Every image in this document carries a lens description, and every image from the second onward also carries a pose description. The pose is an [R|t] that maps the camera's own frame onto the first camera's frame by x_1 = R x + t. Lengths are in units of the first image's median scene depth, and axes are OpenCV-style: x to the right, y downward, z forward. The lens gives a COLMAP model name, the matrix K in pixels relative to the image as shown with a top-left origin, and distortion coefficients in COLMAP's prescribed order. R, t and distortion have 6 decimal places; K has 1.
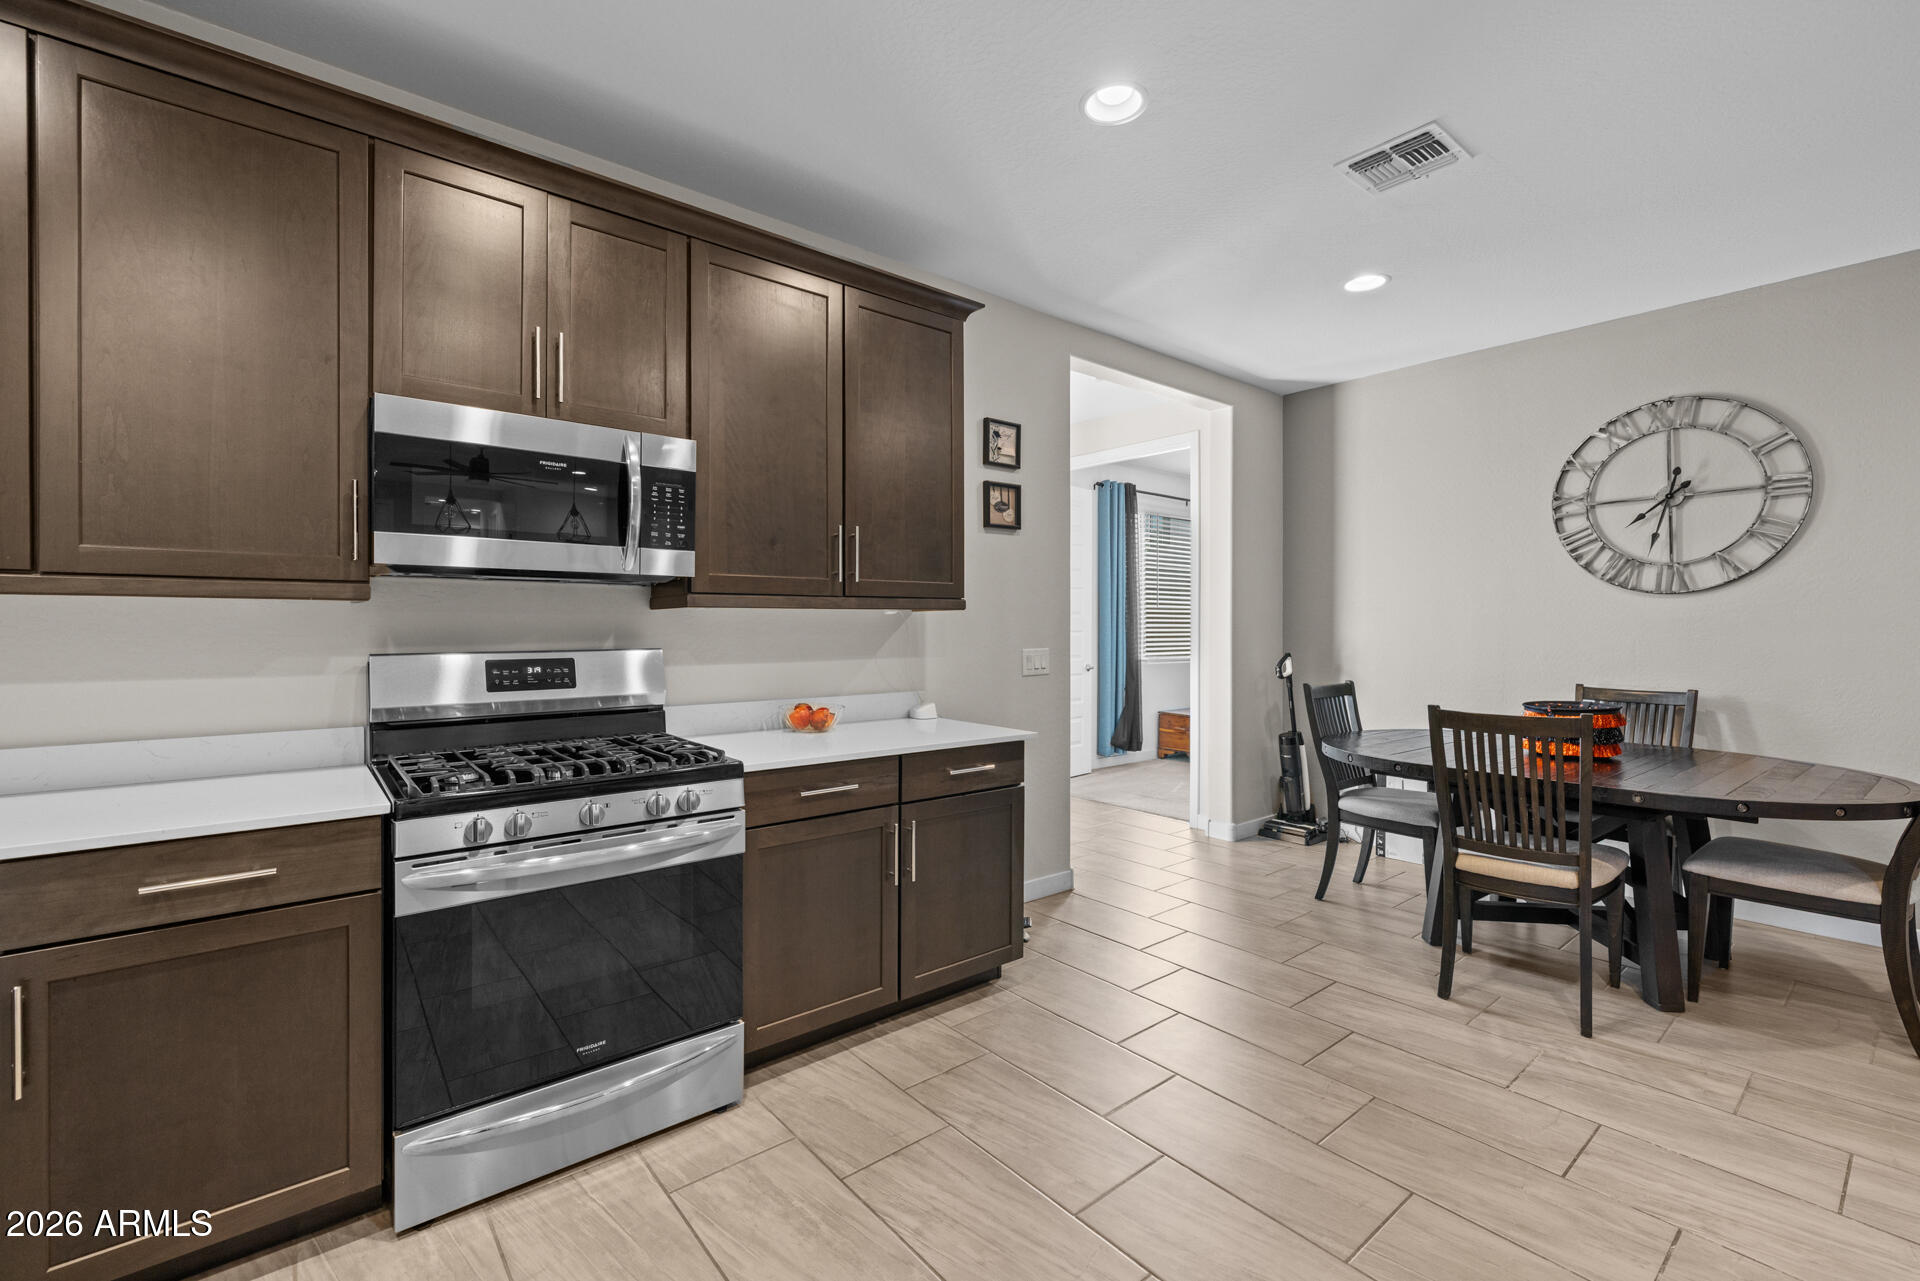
lens RADIAL K [[825.5, 0, 970.4], [0, 825.5, 627.5], [0, 0, 1]] dist [0.001853, 0.000053]
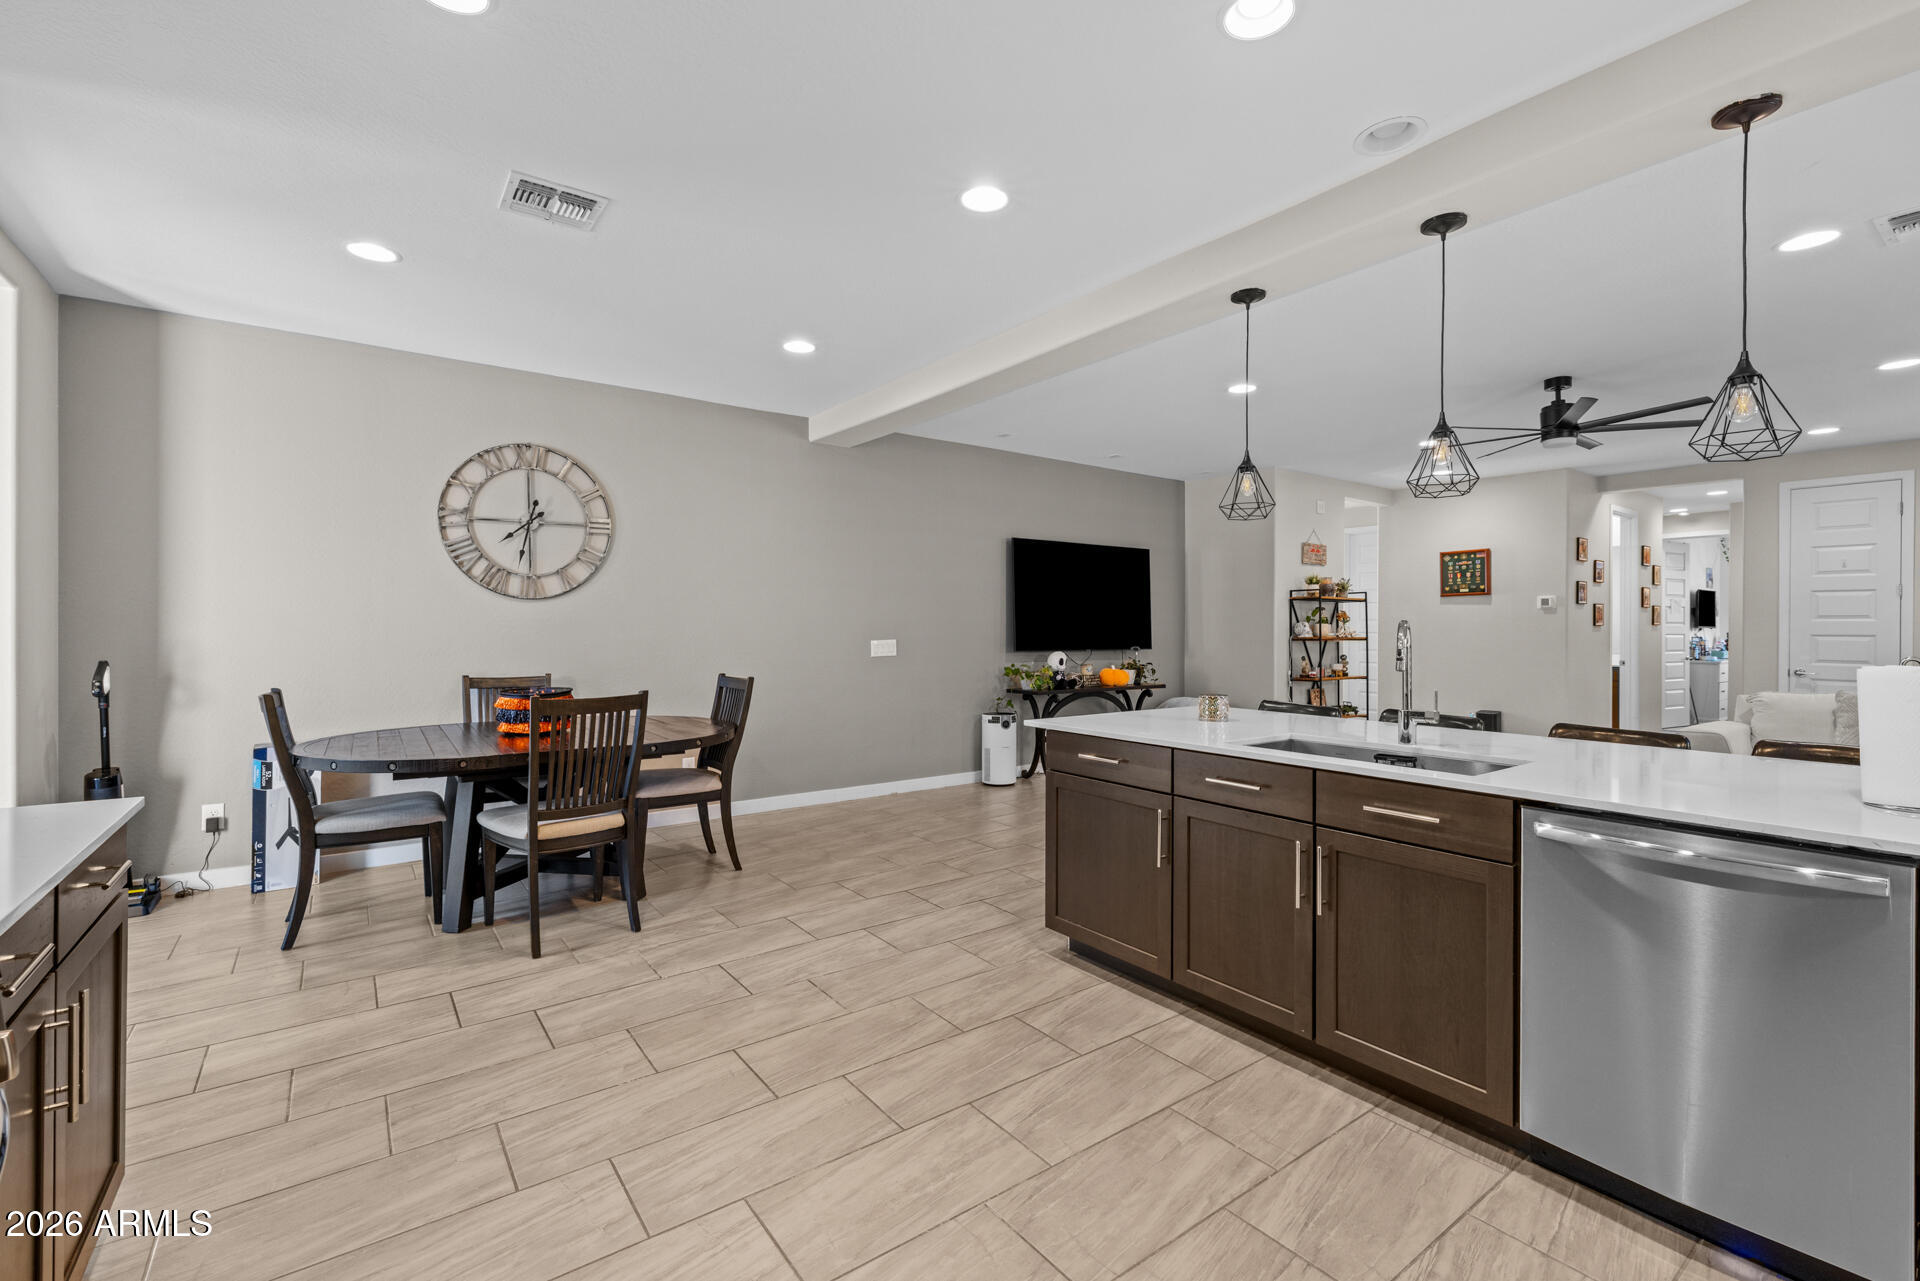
lens RADIAL K [[826.5, 0, 957.2], [0, 826.5, 633.0], [0, 0, 1]] dist [0.001701, -0.000004]
pose [[0.059360, -0.008253, 0.998203, -0.397768], [-0.003534, 0.999958, 0.008477, -0.002424], [-0.998230, -0.004031, 0.059328, 0.287025]]
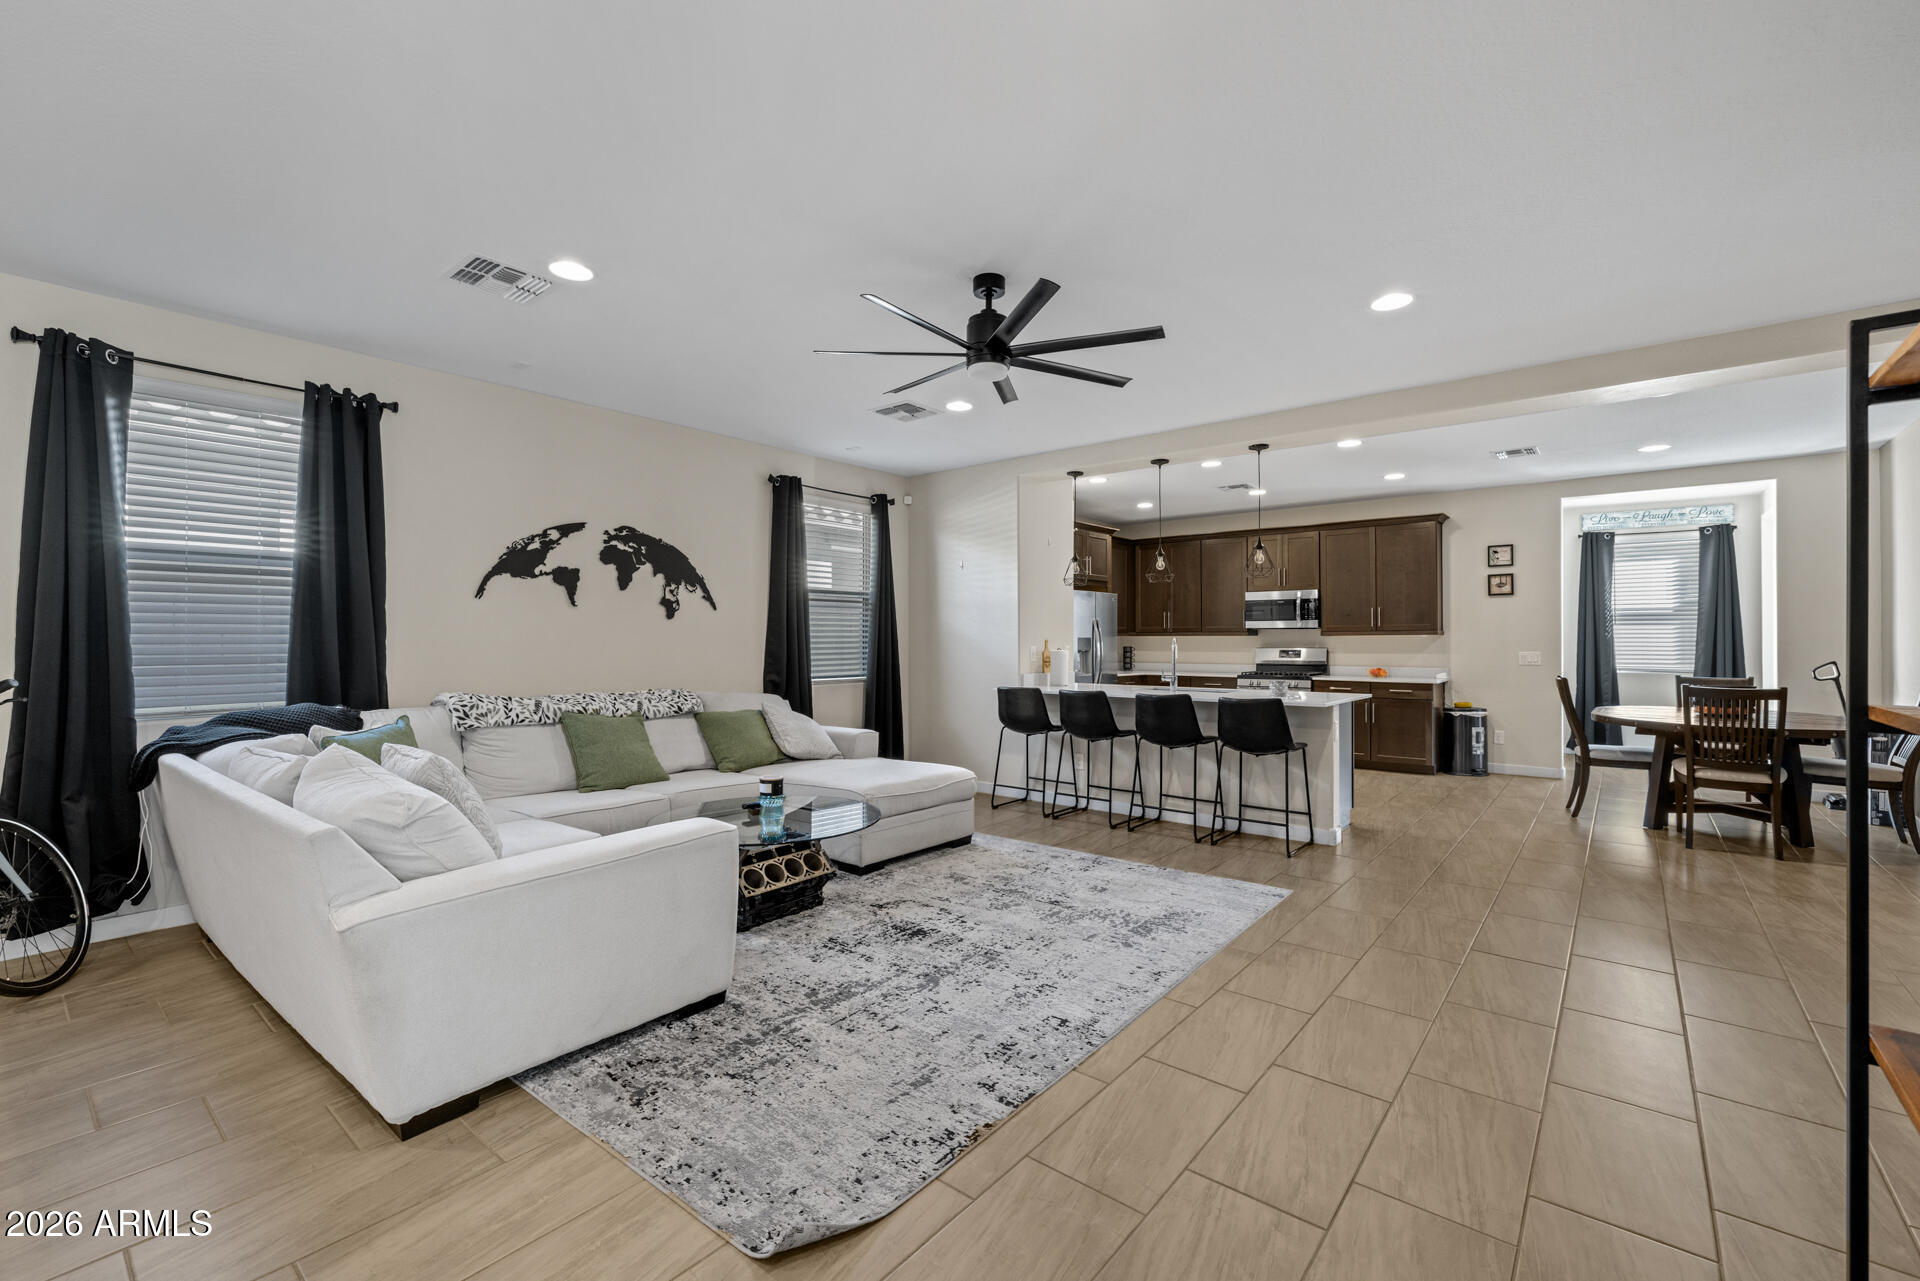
lens RADIAL K [[804.7, 0, 951.7], [0, 804.7, 640.6], [0, 0, 1]] dist [0.000769, 0.000195]
pose [[0.184993, -0.000380, -0.982740, 1.883652], [-0.000129, 1.000000, -0.000411, -0.000452], [0.982740, 0.000203, 0.184993, -0.812687]]
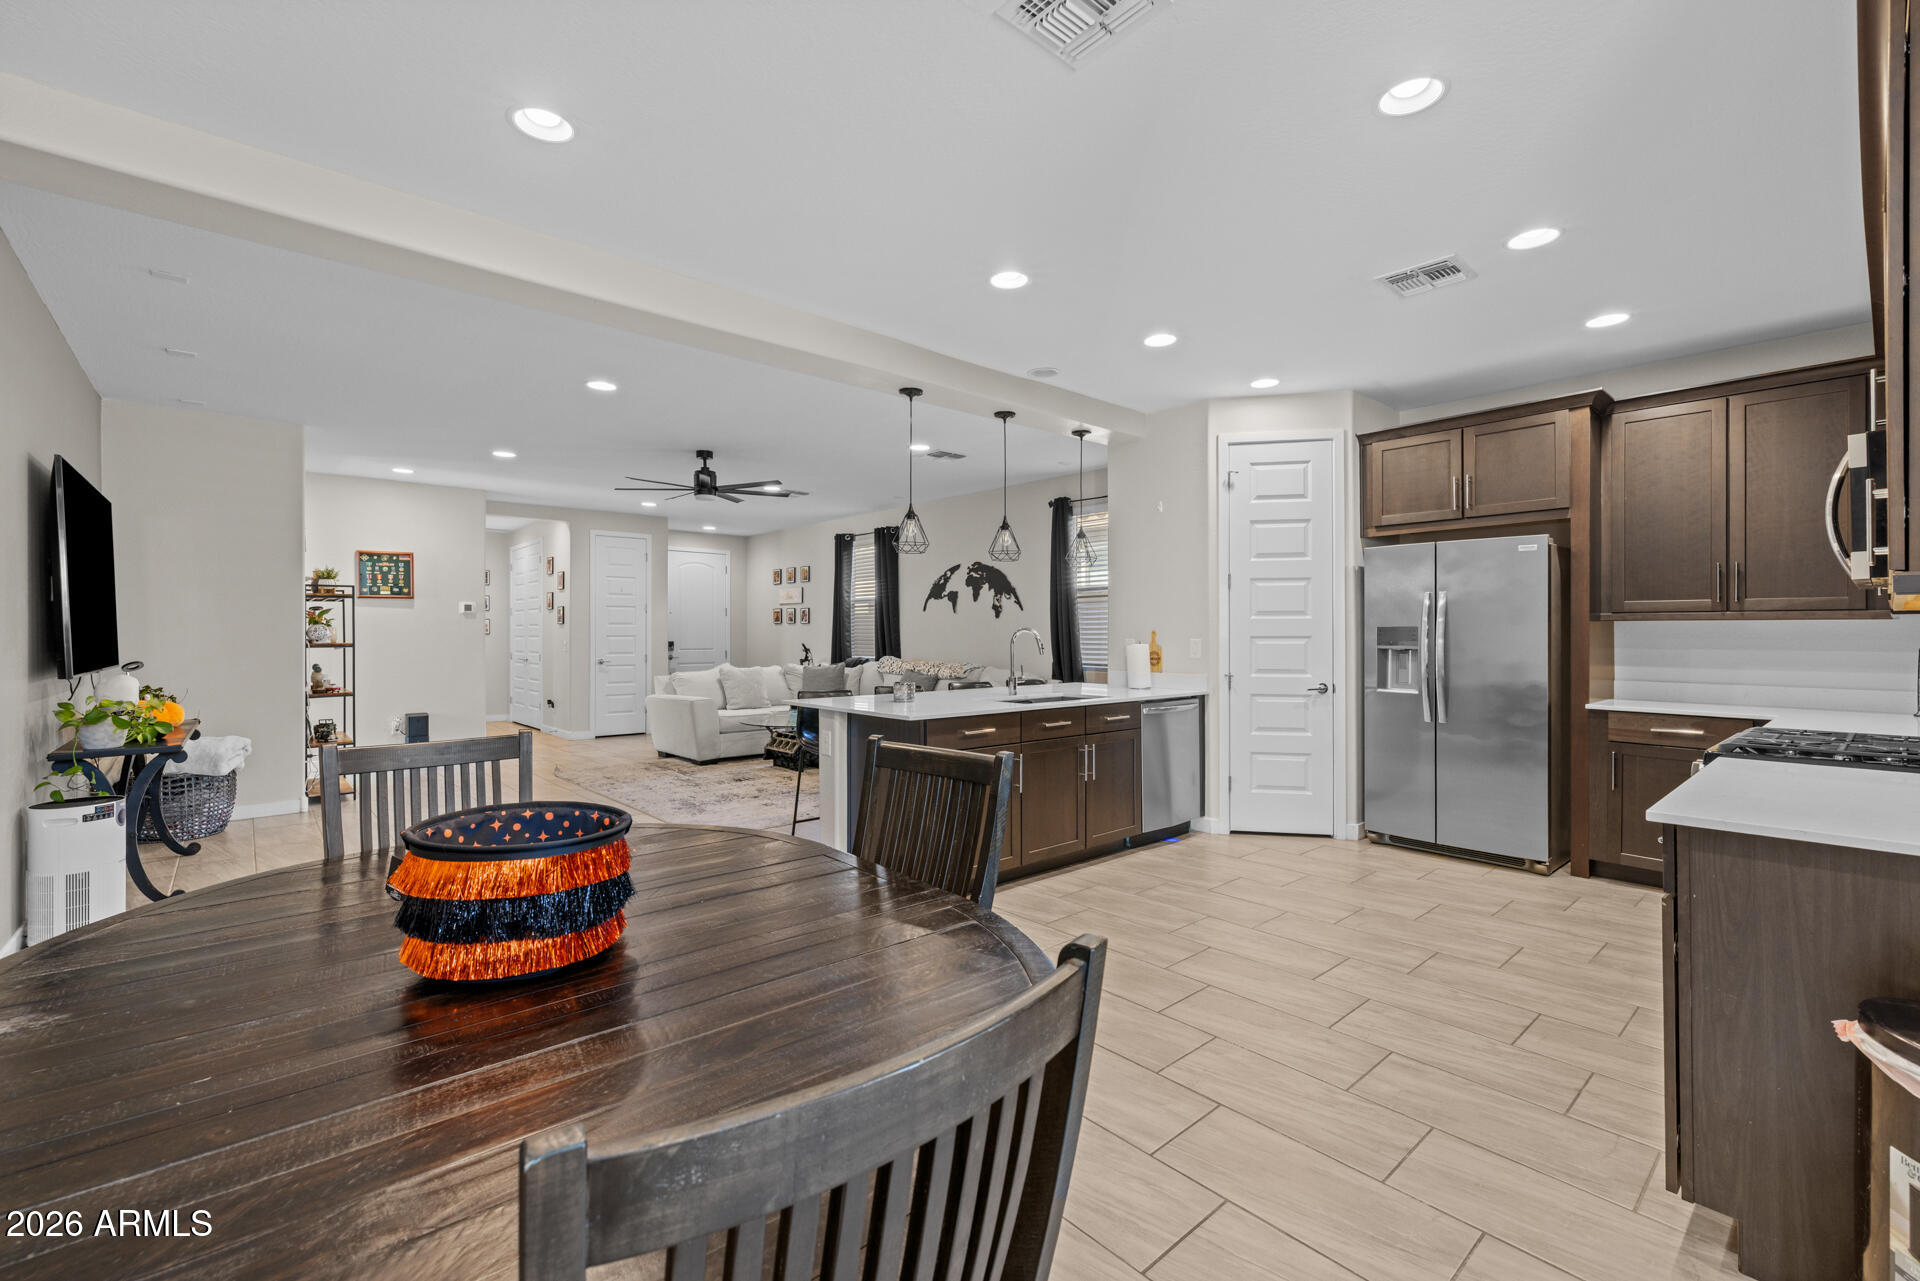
lens RADIAL K [[826.5, 0, 957.2], [0, 826.5, 633.0], [0, 0, 1]] dist [0.001701, -0.000004]
pose [[-0.999694, -0.001283, -0.024686, 0.478229], [-0.001336, 0.999997, 0.002107, -0.004441], [0.024683, 0.002139, -0.999693, 1.273180]]
